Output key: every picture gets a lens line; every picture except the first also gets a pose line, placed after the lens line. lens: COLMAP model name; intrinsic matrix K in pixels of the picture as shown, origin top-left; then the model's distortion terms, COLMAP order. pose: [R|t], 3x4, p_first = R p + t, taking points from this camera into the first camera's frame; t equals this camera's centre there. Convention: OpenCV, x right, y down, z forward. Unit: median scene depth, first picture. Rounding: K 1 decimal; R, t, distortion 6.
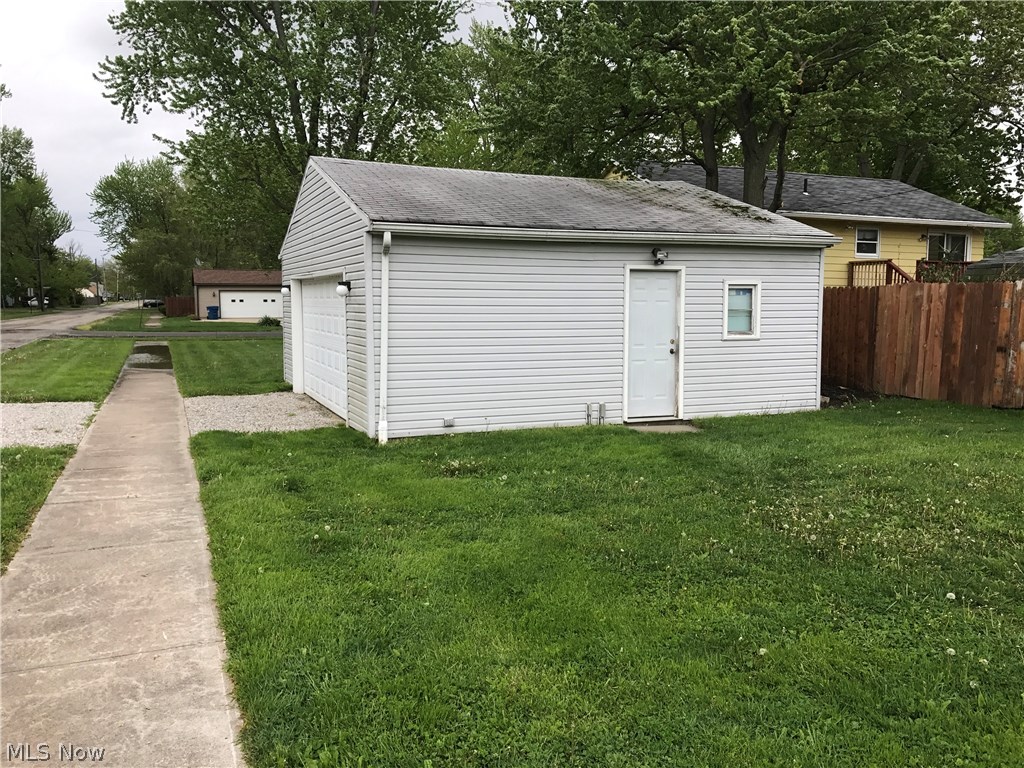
lens RADIAL K [[847.0, 0, 513.1], [0, 847.0, 382.0], [0, 0, 1]] dist [0.036800, -0.007952]
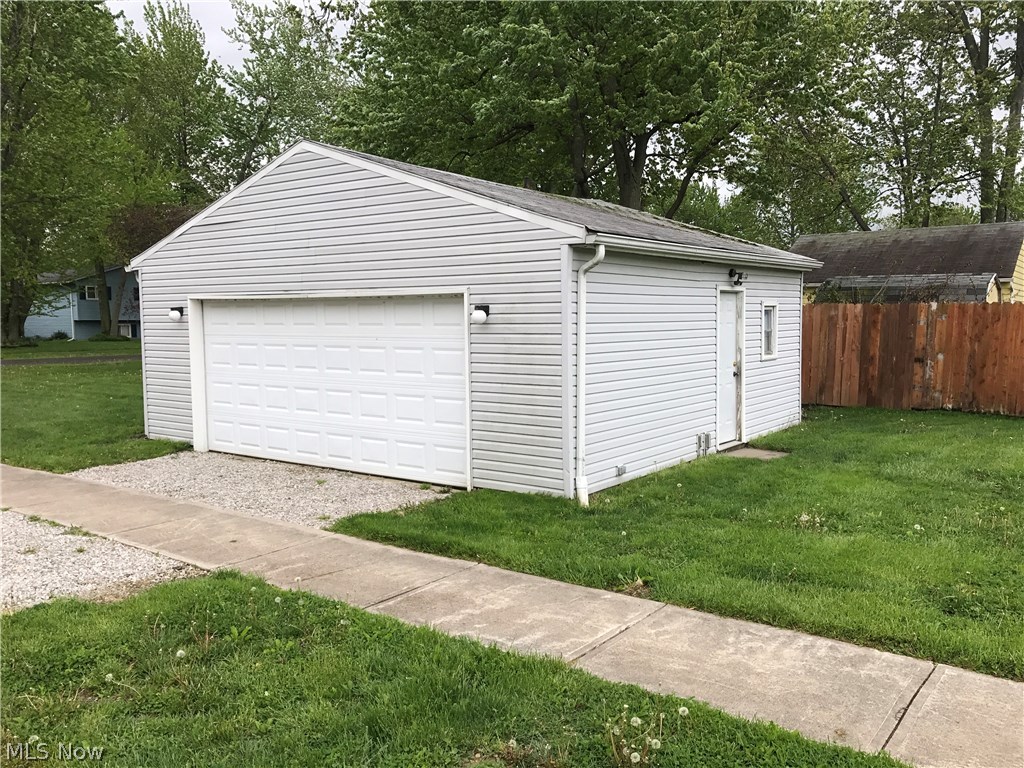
lens RADIAL K [[847.0, 0, 514.8], [0, 847.0, 379.2], [0, 0, 1]] dist [0.036800, -0.007952]
pose [[0.859637, -0.048207, 0.508626, -0.480443], [0.059194, 0.998232, -0.005434, -0.036209], [-0.507464, 0.034779, 0.860971, 0.255111]]
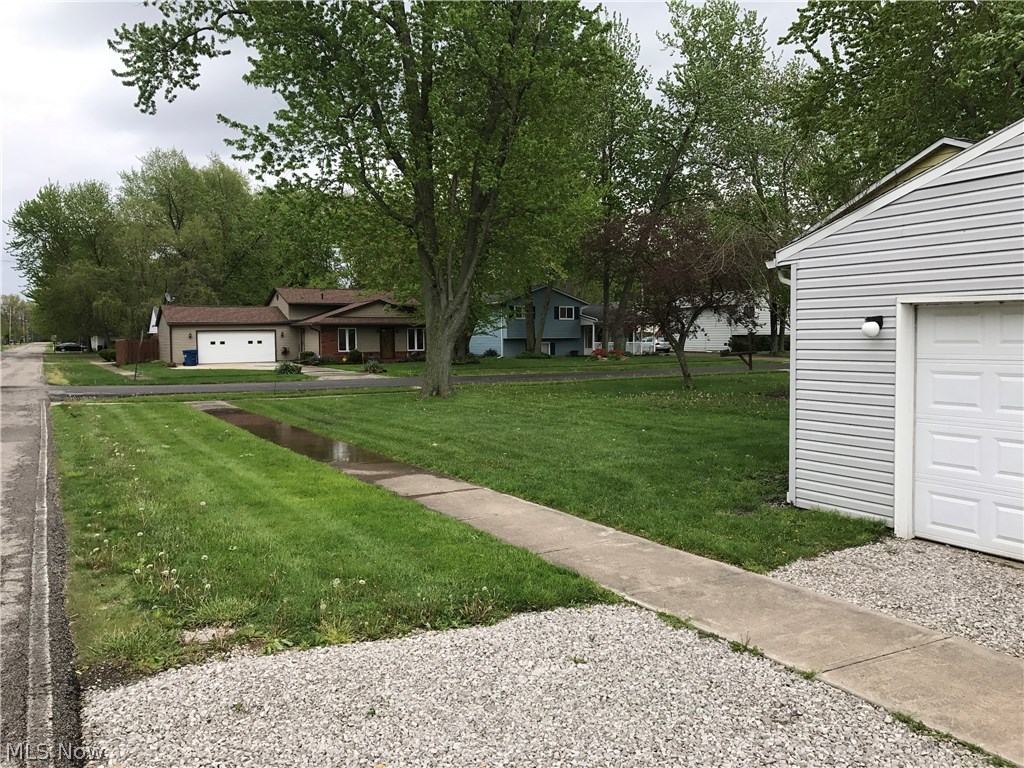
lens RADIAL K [[847.0, 0, 517.4], [0, 847.0, 387.4], [0, 0, 1]] dist [0.036800, -0.007952]
pose [[0.992999, -0.020867, 0.116268, -0.643050], [0.025041, 0.999089, -0.034557, -0.075042], [-0.115441, 0.037226, 0.992616, 0.655336]]
